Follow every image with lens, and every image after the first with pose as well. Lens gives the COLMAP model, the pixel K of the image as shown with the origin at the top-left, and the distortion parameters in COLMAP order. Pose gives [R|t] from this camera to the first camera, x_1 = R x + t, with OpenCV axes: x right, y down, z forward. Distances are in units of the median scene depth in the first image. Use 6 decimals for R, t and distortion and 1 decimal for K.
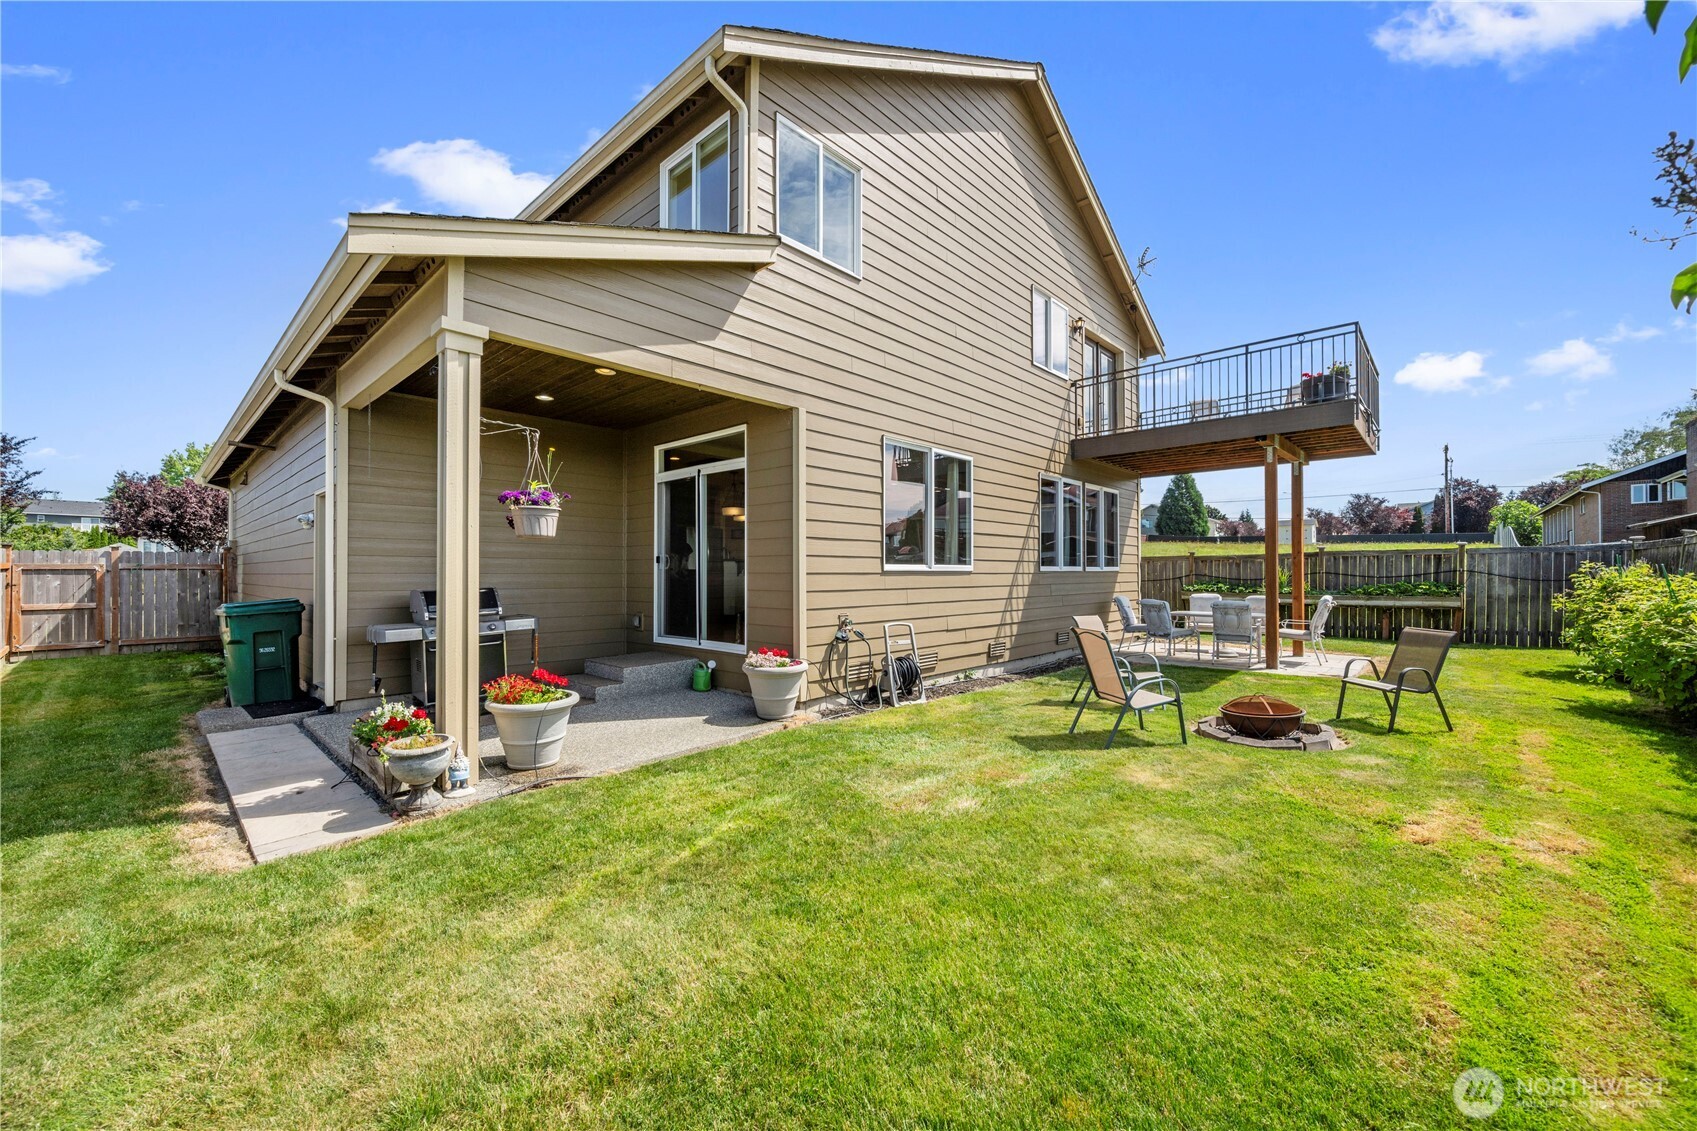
lens RADIAL K [[666.4, 0, 843.4], [0, 666.4, 561.4], [0, 0, 1]] dist [0.000274, 0.000078]
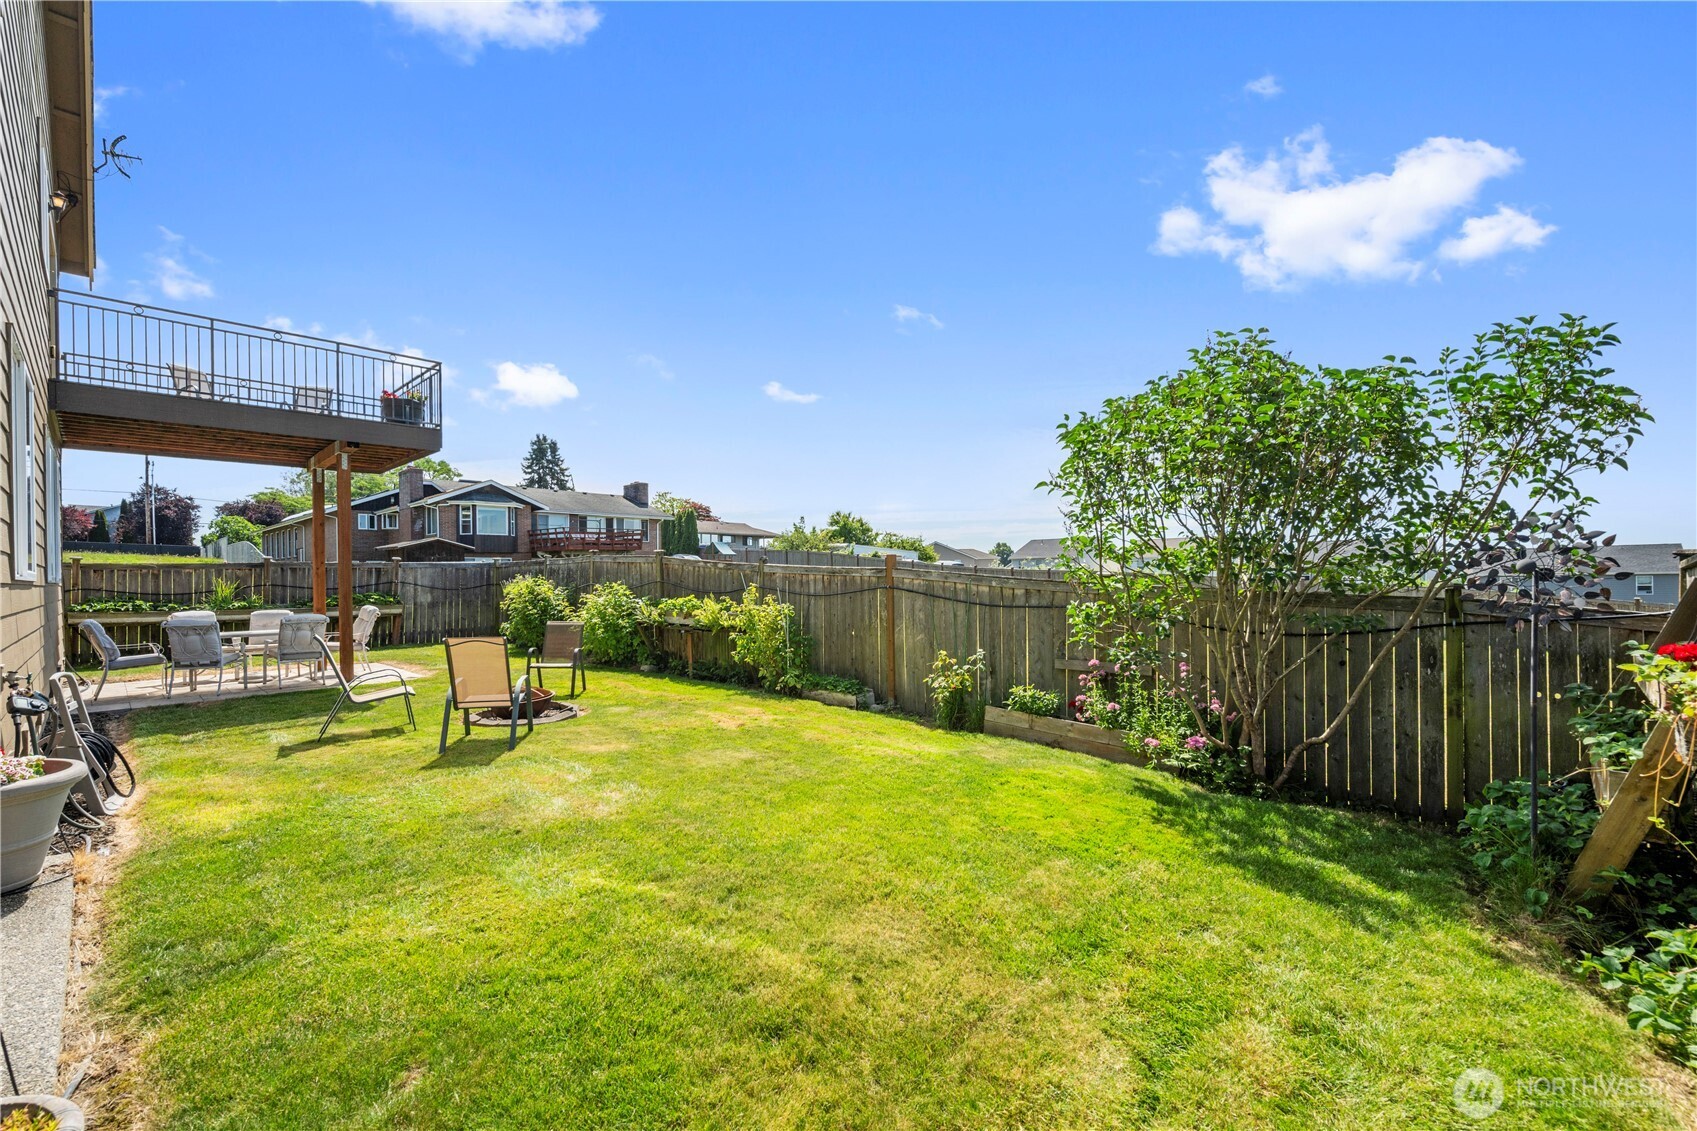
lens RADIAL K [[708.5, 0, 848.5], [0, 708.5, 565.5], [0, 0, 1]] dist [0.013593, -0.000616]
pose [[0.029947, 0.022068, 0.999308, -0.282850], [-0.007747, 0.999731, -0.021845, 0.005874], [-0.999521, -0.007088, 0.030110, 0.180076]]
